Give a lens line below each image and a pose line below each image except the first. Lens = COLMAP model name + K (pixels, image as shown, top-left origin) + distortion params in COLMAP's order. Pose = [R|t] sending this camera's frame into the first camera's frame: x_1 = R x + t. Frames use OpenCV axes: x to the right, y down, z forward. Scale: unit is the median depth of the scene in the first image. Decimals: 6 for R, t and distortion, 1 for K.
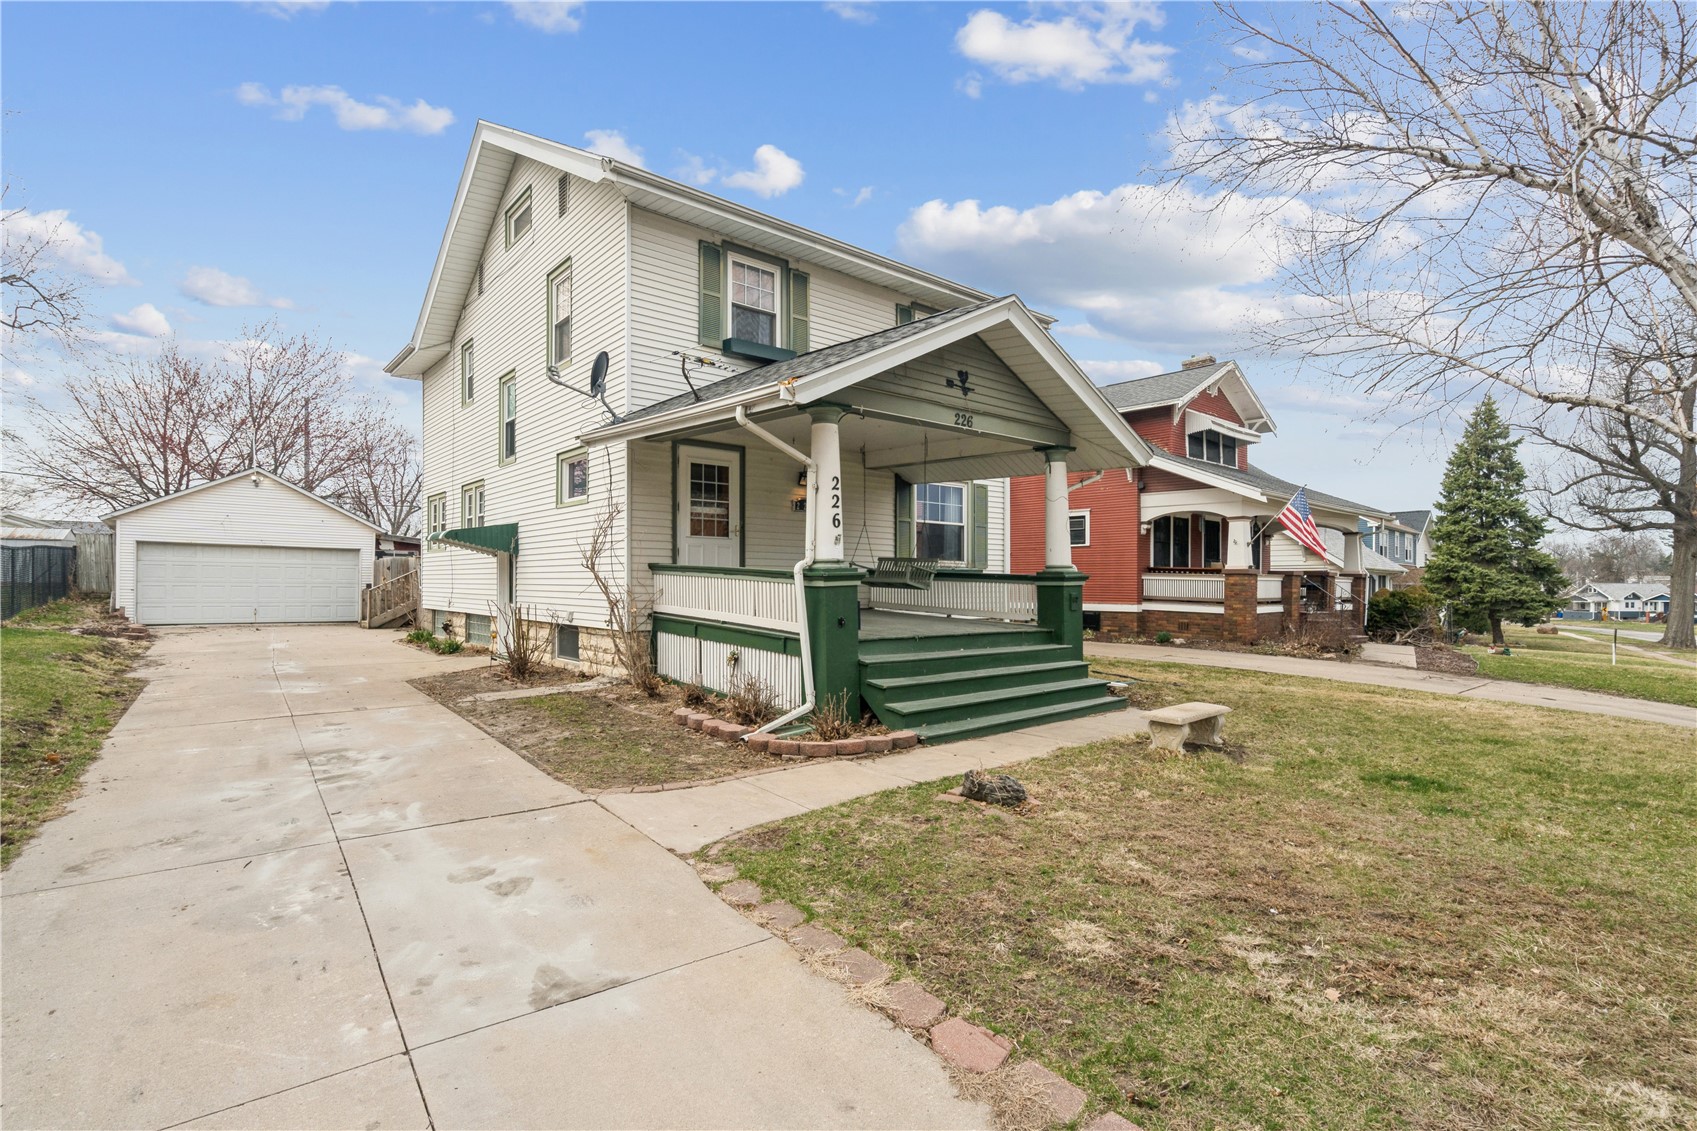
lens RADIAL K [[772.1, 0, 848.5], [0, 772.1, 565.5], [0, 0, 1]] dist [-0.000614, -0.000209]
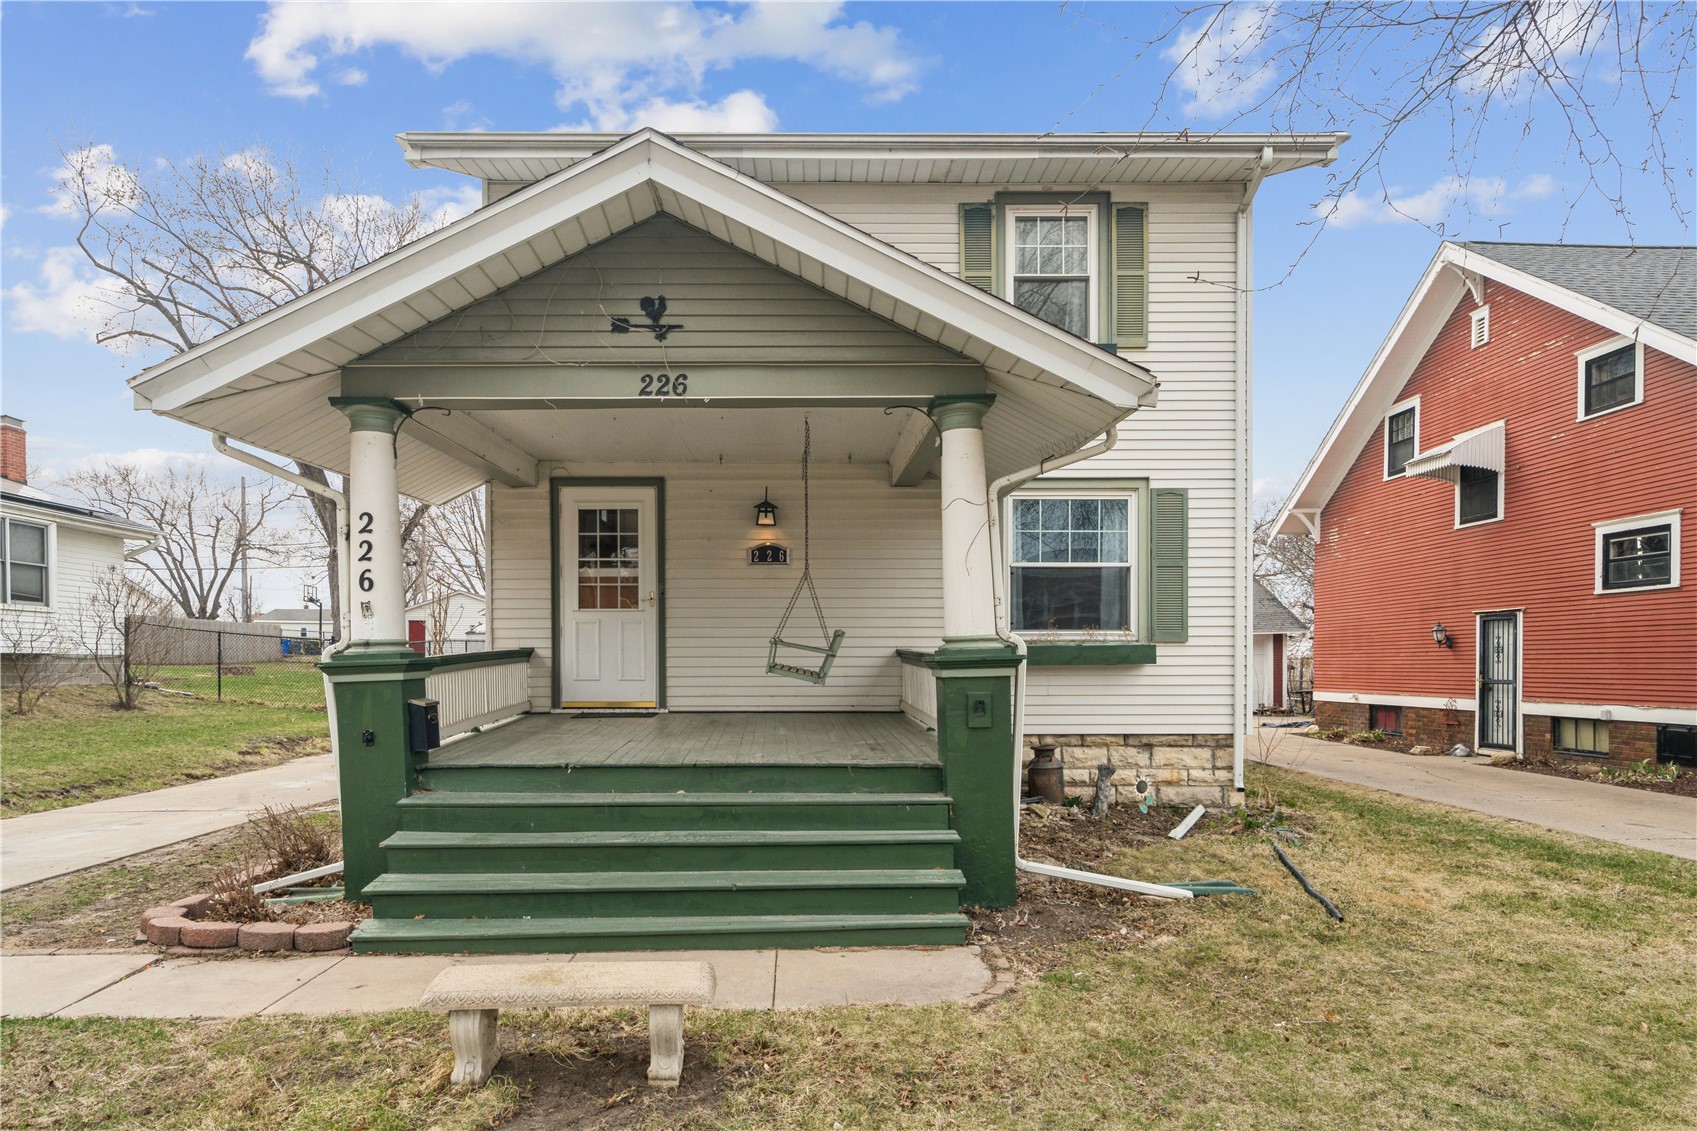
lens RADIAL K [[945.1, 0, 846.1], [0, 945.1, 658.8], [0, 0, 1]] dist [-0.005128, -0.000501]
pose [[0.791839, -0.011290, -0.610625, 0.532985], [0.022035, 0.999706, 0.010090, 0.005695], [0.610332, -0.021444, 0.791856, 0.422651]]
